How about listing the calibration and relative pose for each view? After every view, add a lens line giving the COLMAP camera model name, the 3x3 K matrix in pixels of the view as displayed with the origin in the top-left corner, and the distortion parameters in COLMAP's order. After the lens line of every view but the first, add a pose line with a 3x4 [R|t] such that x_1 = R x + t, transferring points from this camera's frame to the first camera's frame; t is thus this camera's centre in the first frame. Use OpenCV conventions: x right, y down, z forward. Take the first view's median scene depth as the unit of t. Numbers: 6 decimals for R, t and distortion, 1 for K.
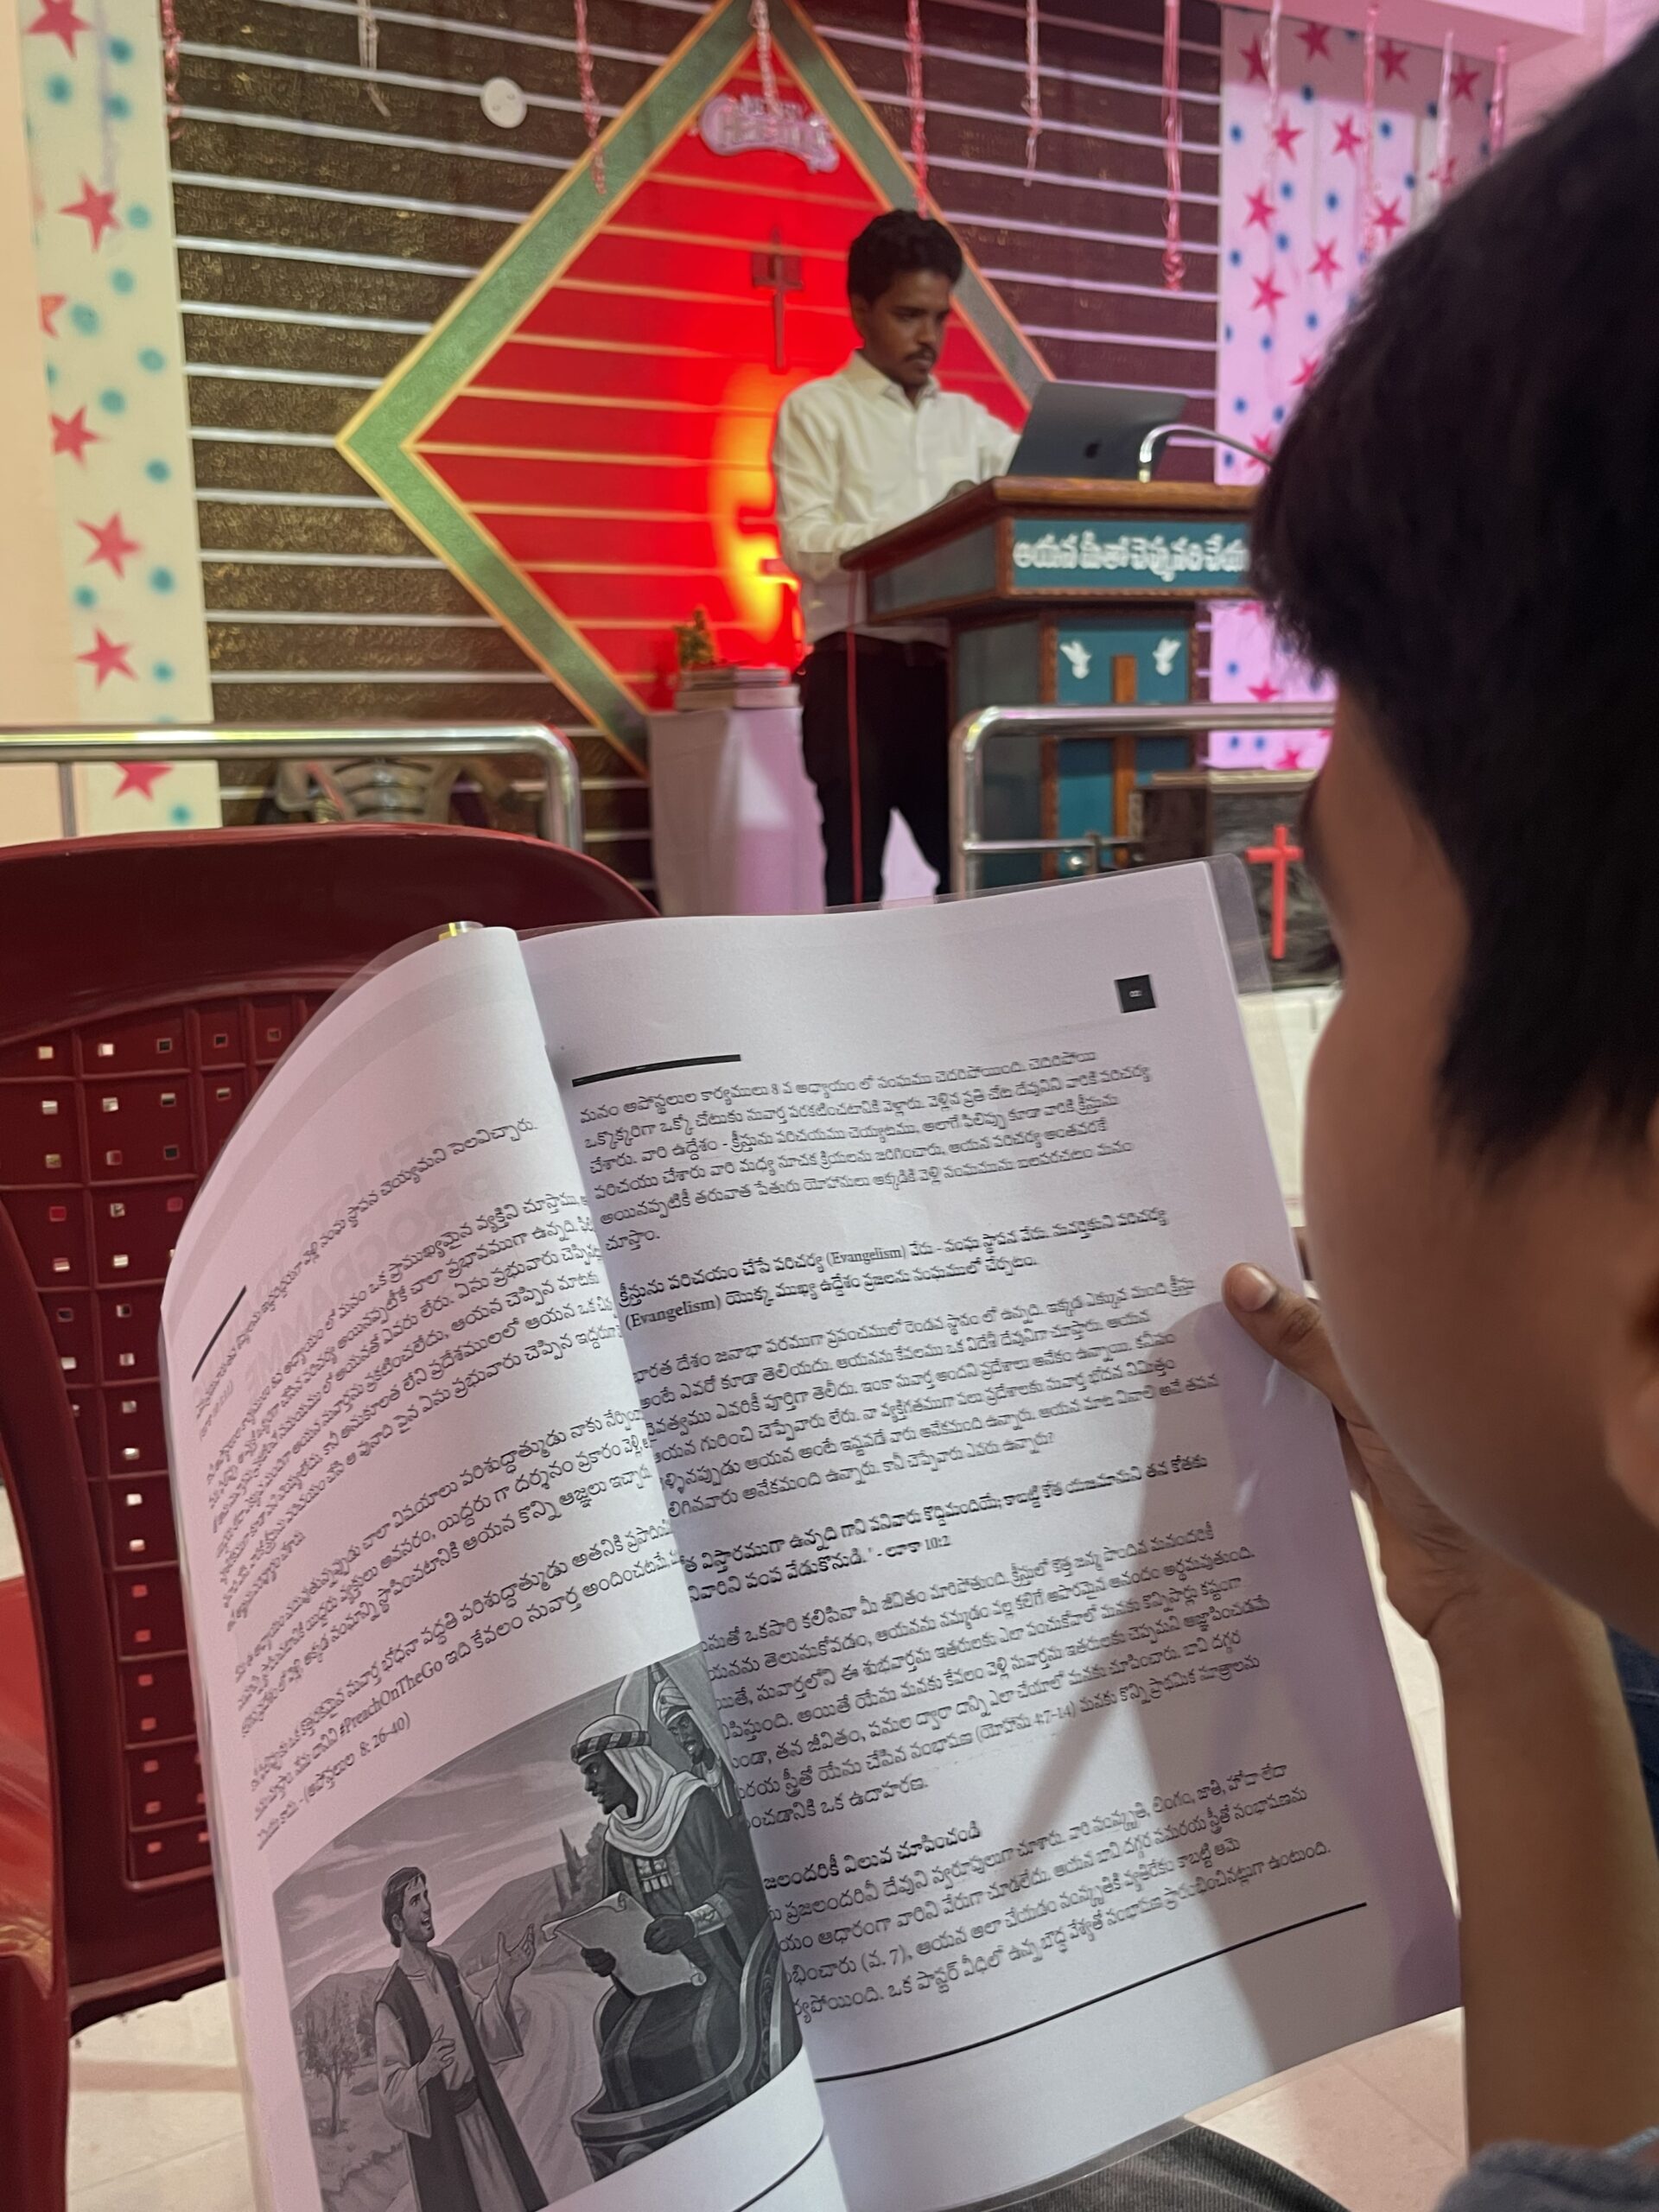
lens RADIAL K [[1834.7, 0, 819.4], [0, 1834.7, 1106.6], [0, 0, 1]] dist [0.035143, -0.046396]
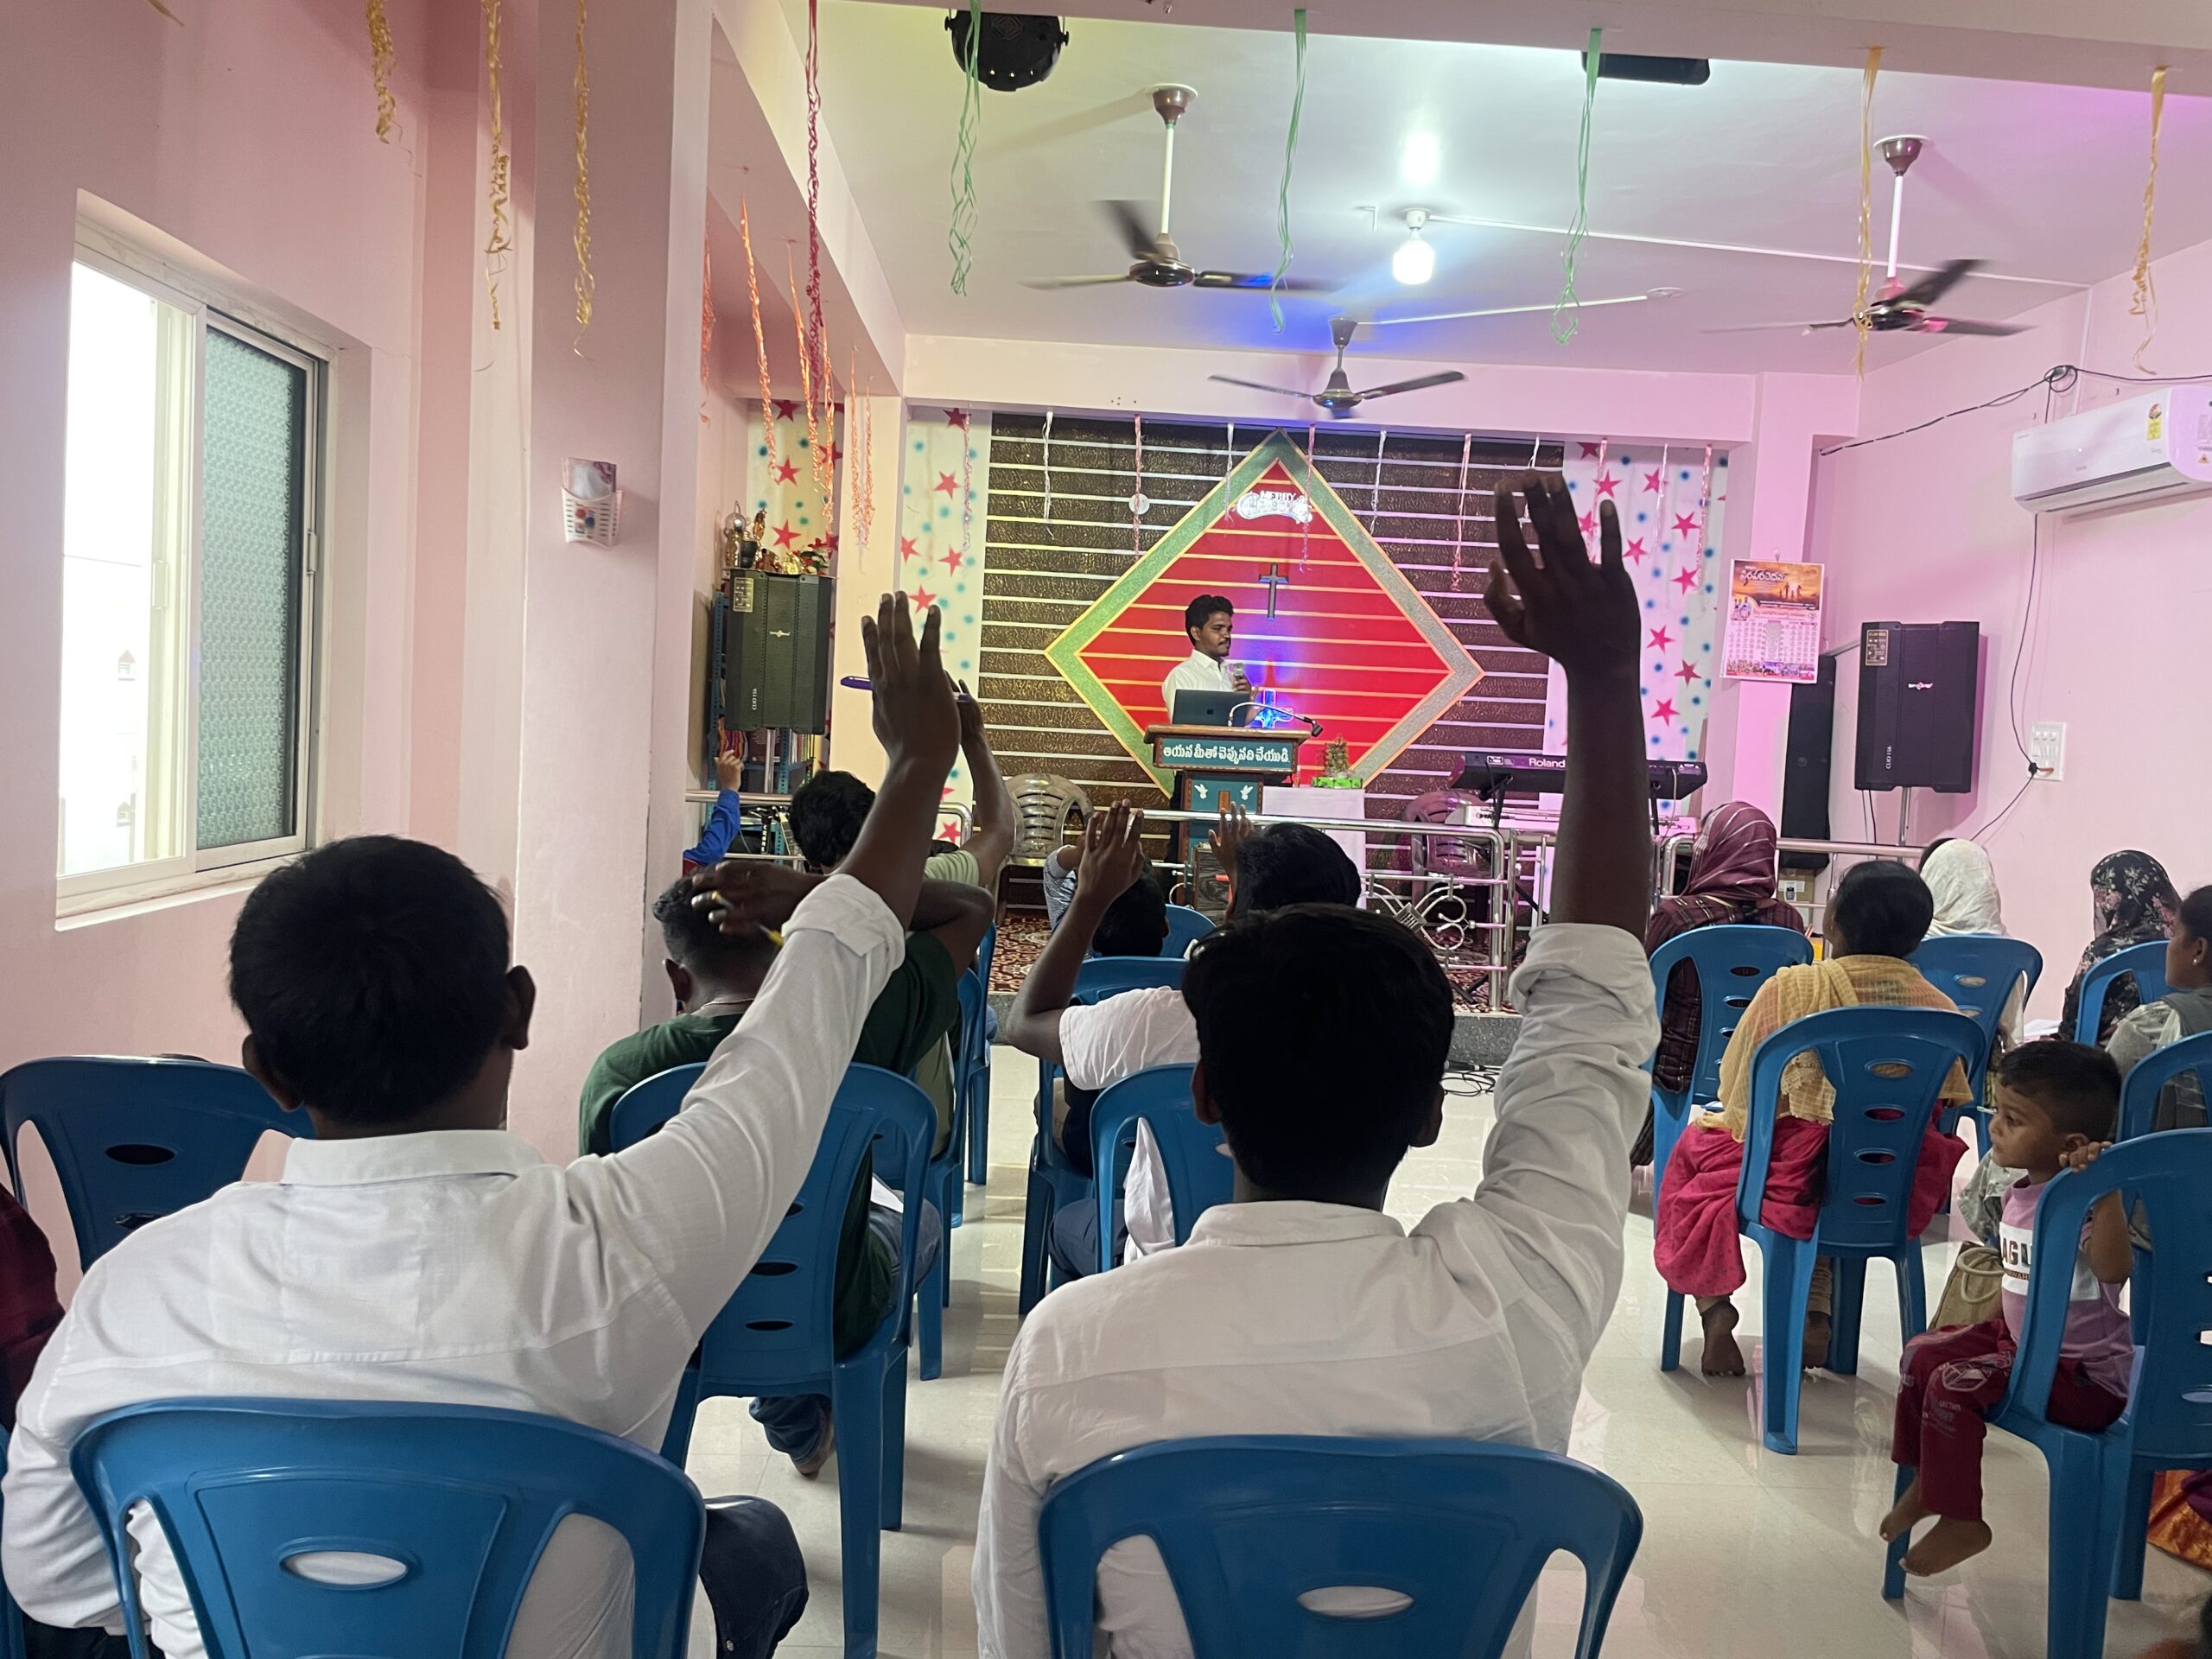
lens RADIAL K [[1668.6, 0, 1112.8], [0, 1668.6, 824.2], [0, 0, 1]] dist [0.048042, -0.006506]
pose [[0.896810, 0.097278, -0.431589, 0.647544], [-0.153665, 0.983284, -0.097676, 0.024669], [0.414872, 0.153917, 0.896767, -0.681153]]
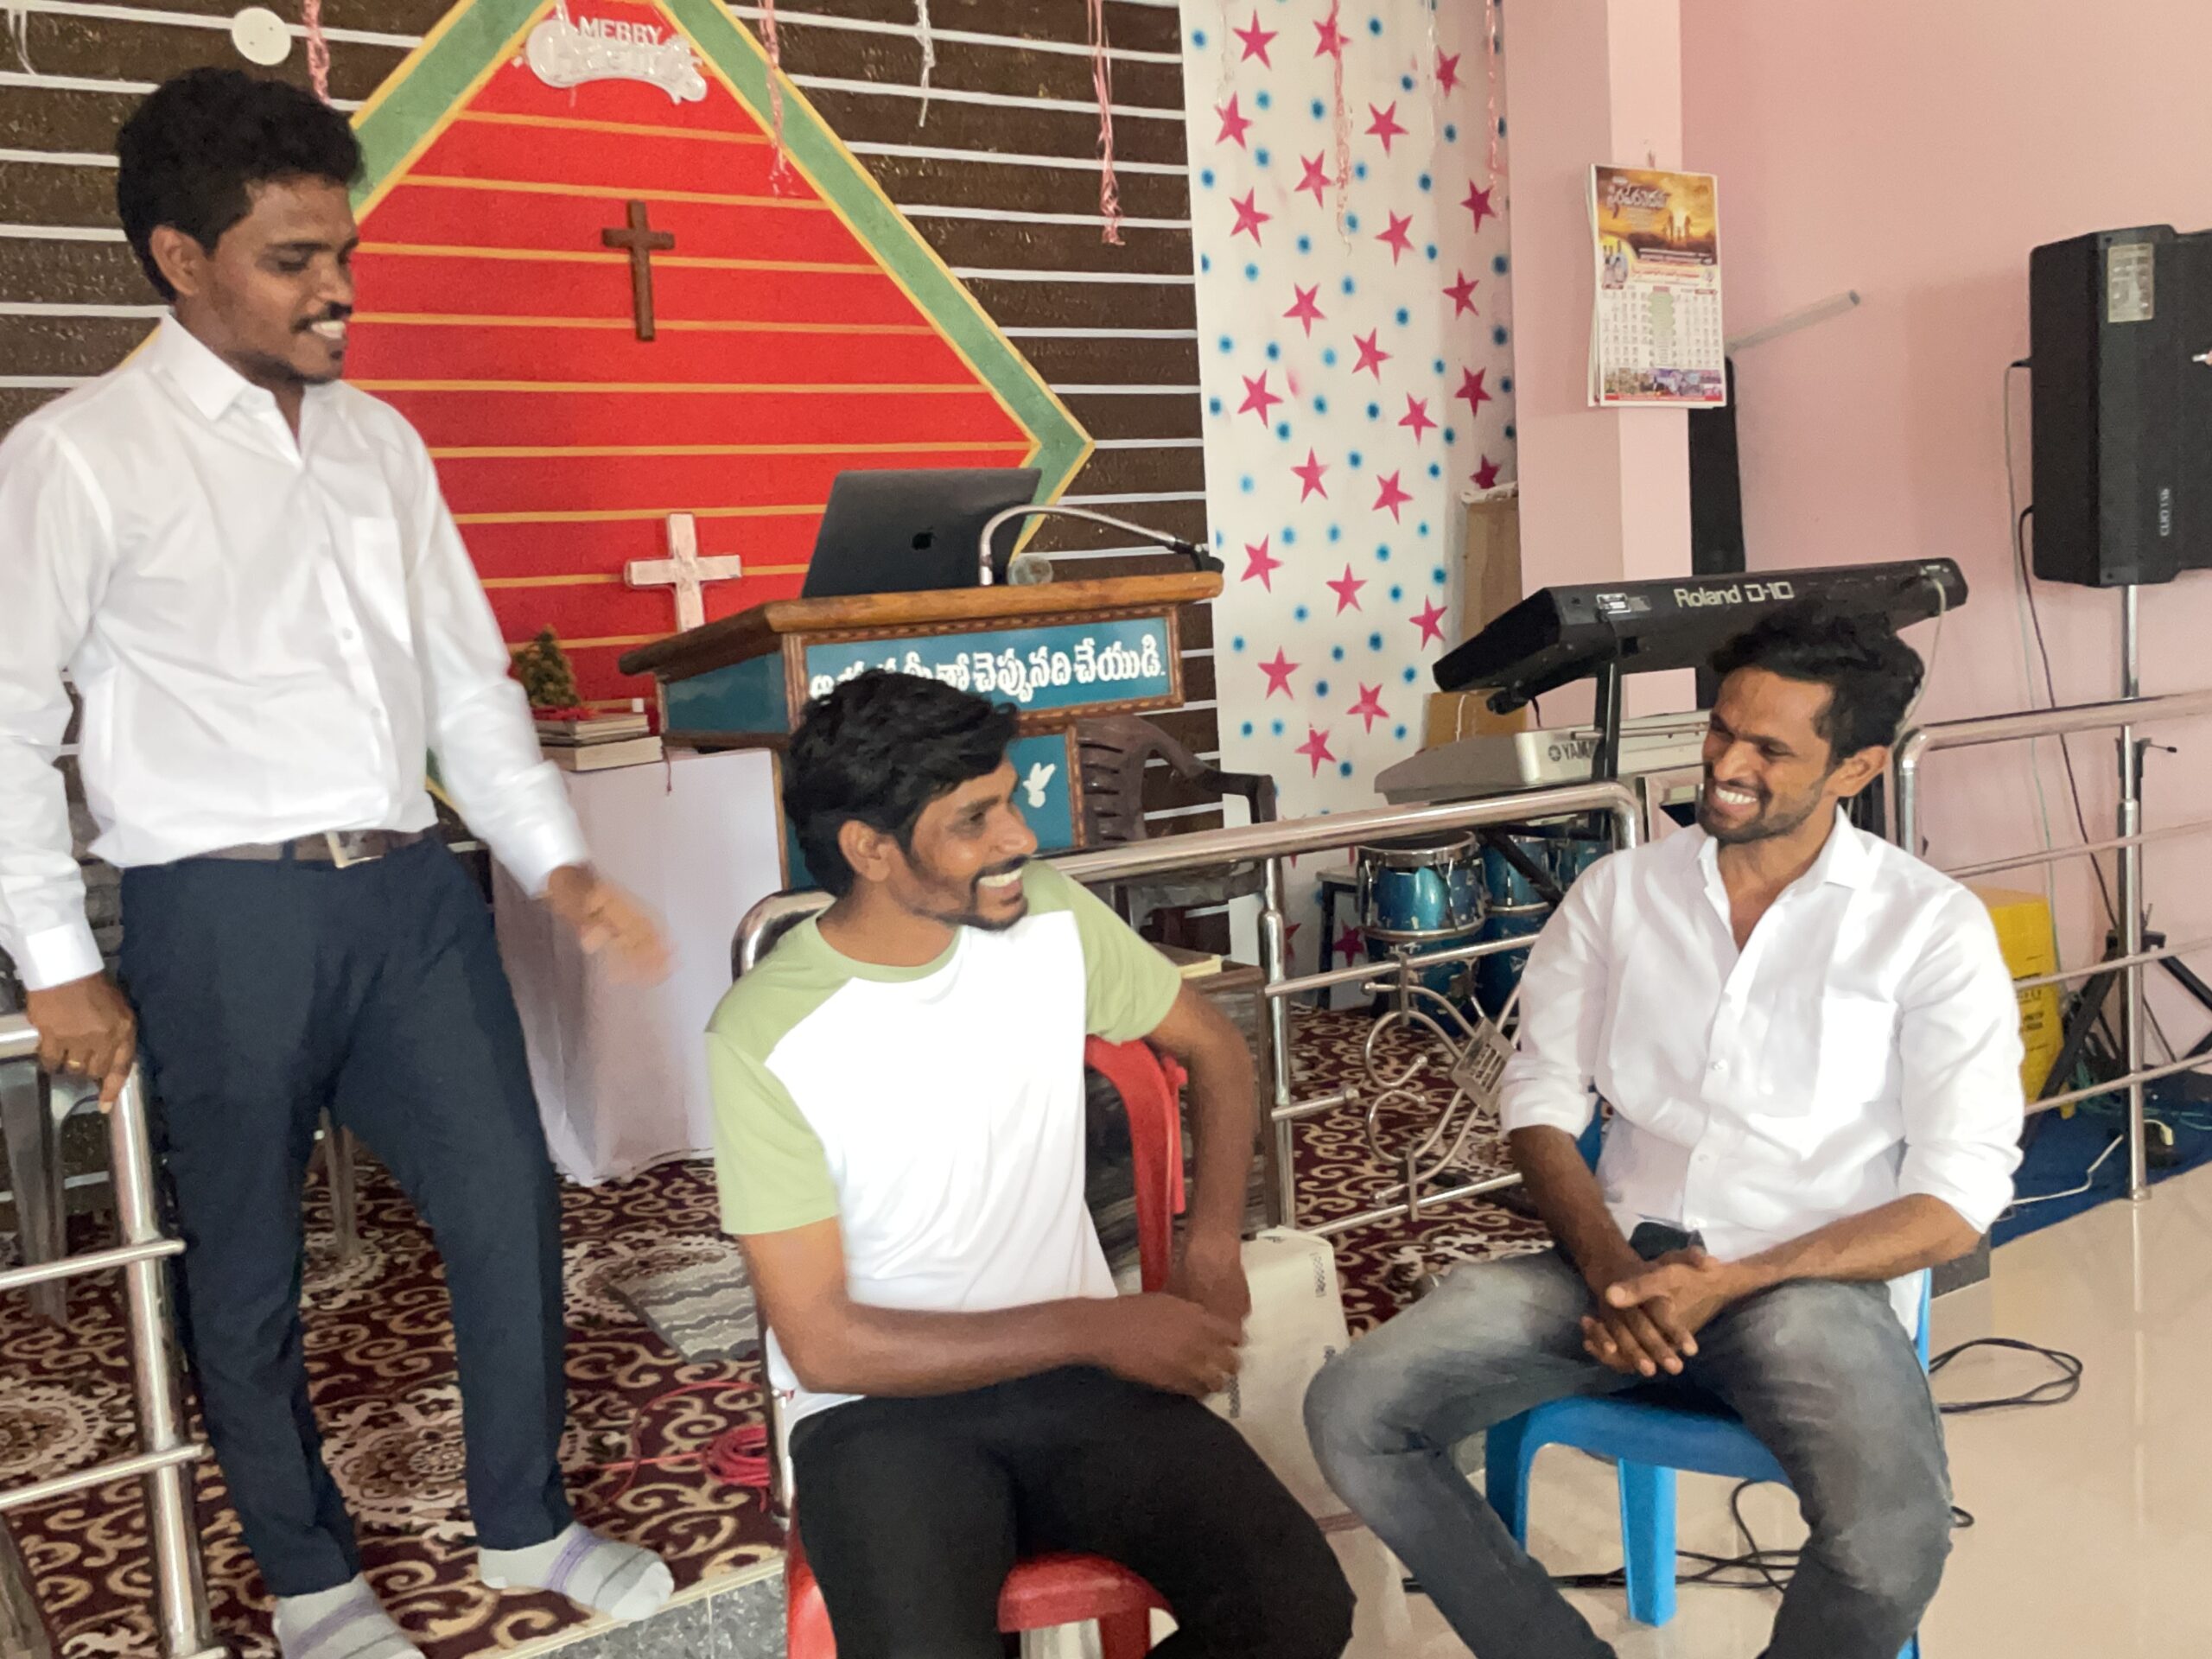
lens RADIAL K [[2074.0, 0, 1111.5], [0, 2074.0, 814.3], [0, 0, 1]] dist [0.048596, 0.000000]
pose [[0.994465, -0.045184, 0.094853, 0.089042], [0.053123, 0.995140, -0.082912, -0.104099], [-0.090646, 0.087492, 0.992032, 0.083604]]
